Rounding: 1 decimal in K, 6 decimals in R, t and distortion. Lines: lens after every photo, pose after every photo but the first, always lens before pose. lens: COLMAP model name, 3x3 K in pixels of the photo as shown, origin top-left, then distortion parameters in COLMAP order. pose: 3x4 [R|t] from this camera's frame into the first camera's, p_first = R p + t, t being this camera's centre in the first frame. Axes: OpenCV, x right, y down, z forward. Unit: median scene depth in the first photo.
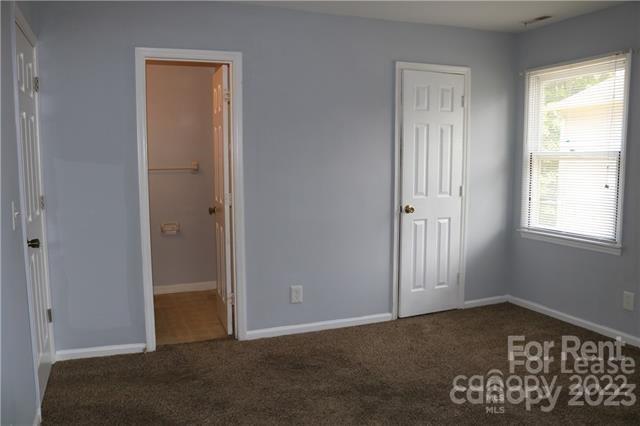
lens RADIAL K [[519.0, 0, 320.0], [0, 519.0, 213.0], [0, 0, 1]] dist [-0.170762, -0.002193]
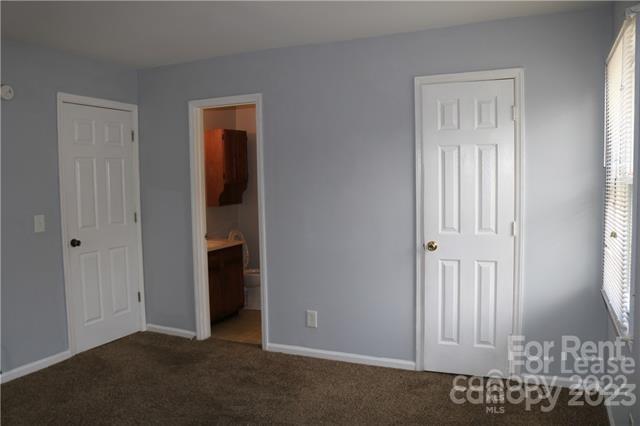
lens RADIAL K [[519.0, 0, 320.0], [0, 519.0, 213.0], [0, 0, 1]] dist [-0.170762, -0.002193]
pose [[0.689108, 0.042568, -0.723408, 0.656506], [-0.062573, 0.998040, -0.000878, -0.050187], [0.721952, 0.045871, 0.690421, 0.275318]]
